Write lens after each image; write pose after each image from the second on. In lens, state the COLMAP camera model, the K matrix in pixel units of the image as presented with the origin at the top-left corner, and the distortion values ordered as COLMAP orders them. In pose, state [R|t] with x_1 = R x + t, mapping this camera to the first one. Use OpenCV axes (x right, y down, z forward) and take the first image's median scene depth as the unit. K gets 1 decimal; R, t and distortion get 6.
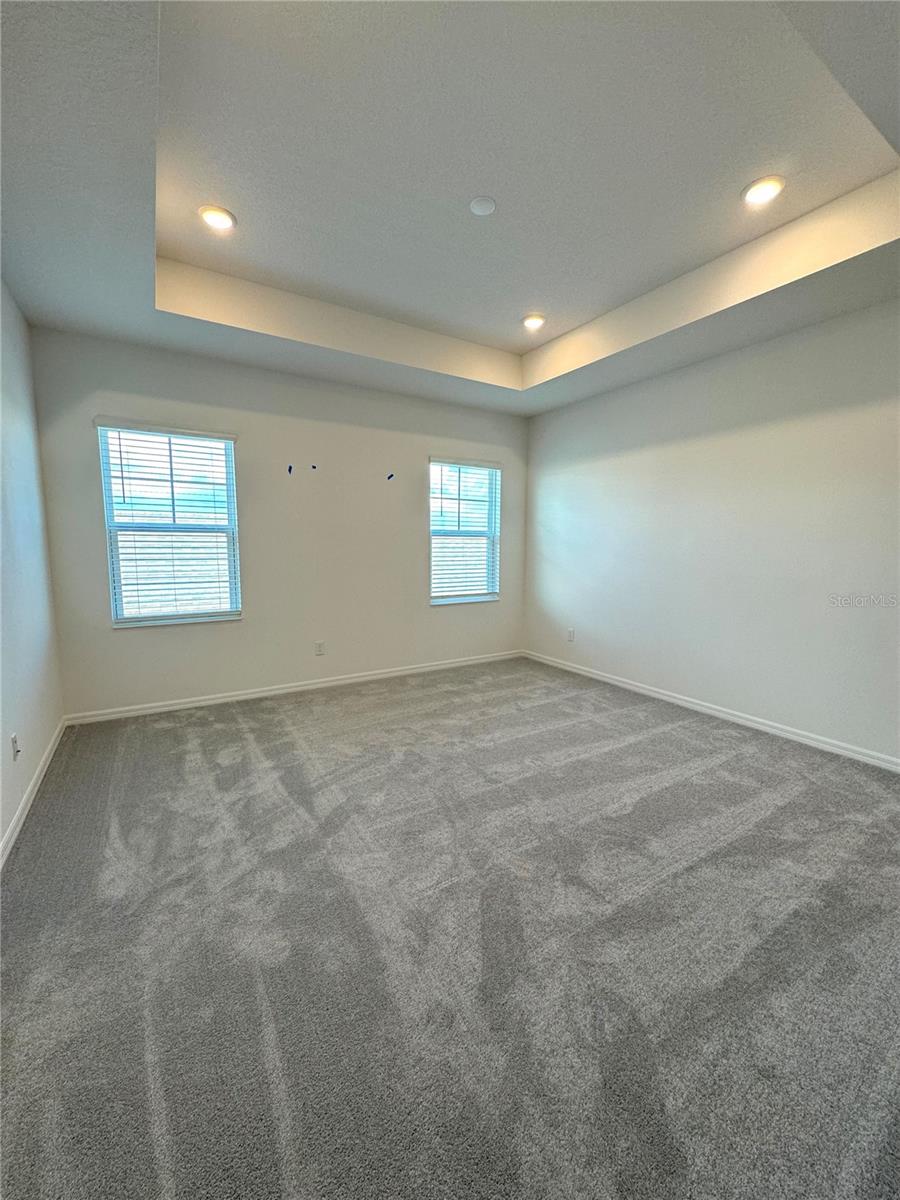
lens RADIAL K [[478.0, 0, 453.0], [0, 478.0, 596.0], [0, 0, 1]] dist [-0.002198, 0.000172]
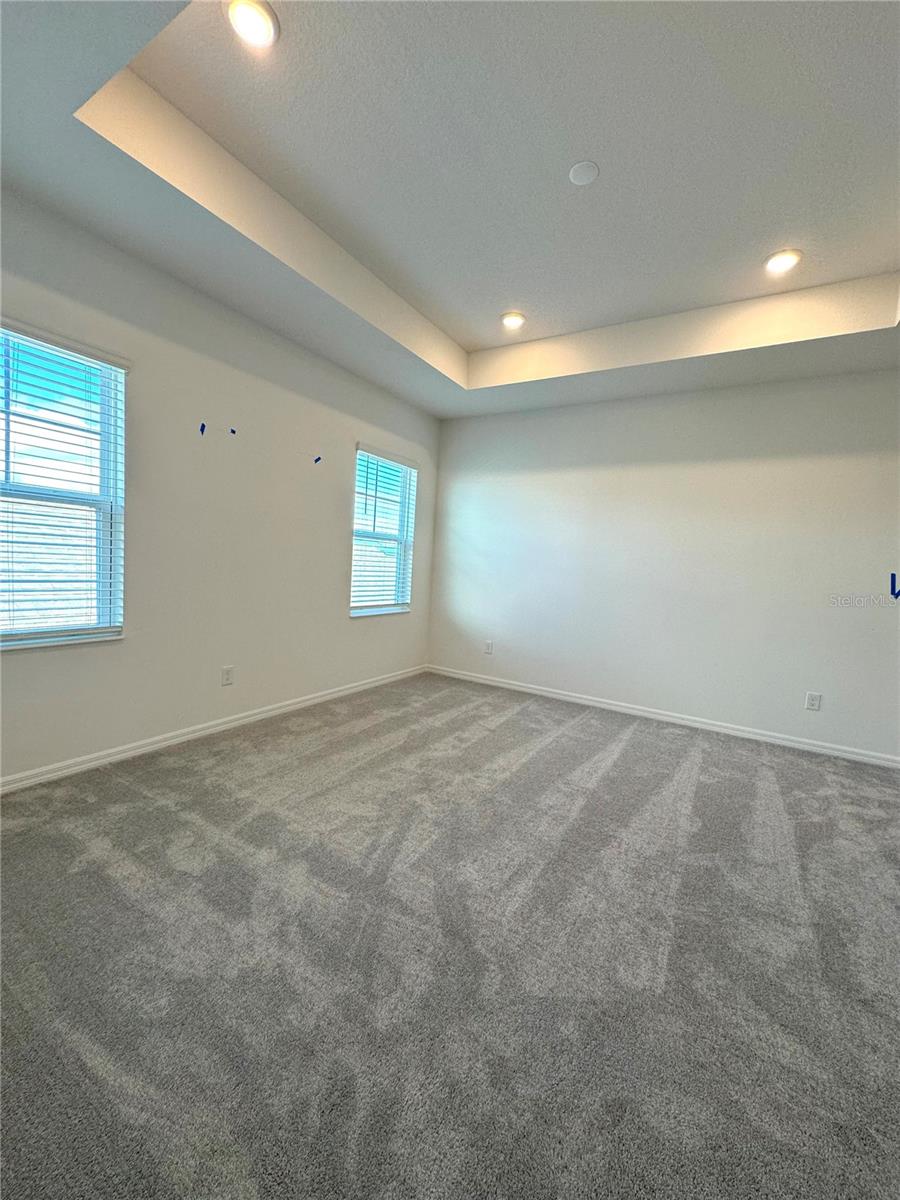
lens RADIAL K [[478.0, 0, 453.0], [0, 478.0, 596.0], [0, 0, 1]] dist [-0.002198, 0.000172]
pose [[0.890688, 0.018800, 0.454226, -0.351803], [-0.008156, 0.999645, -0.025381, 0.002253], [-0.454542, 0.018902, 0.890525, 0.208056]]
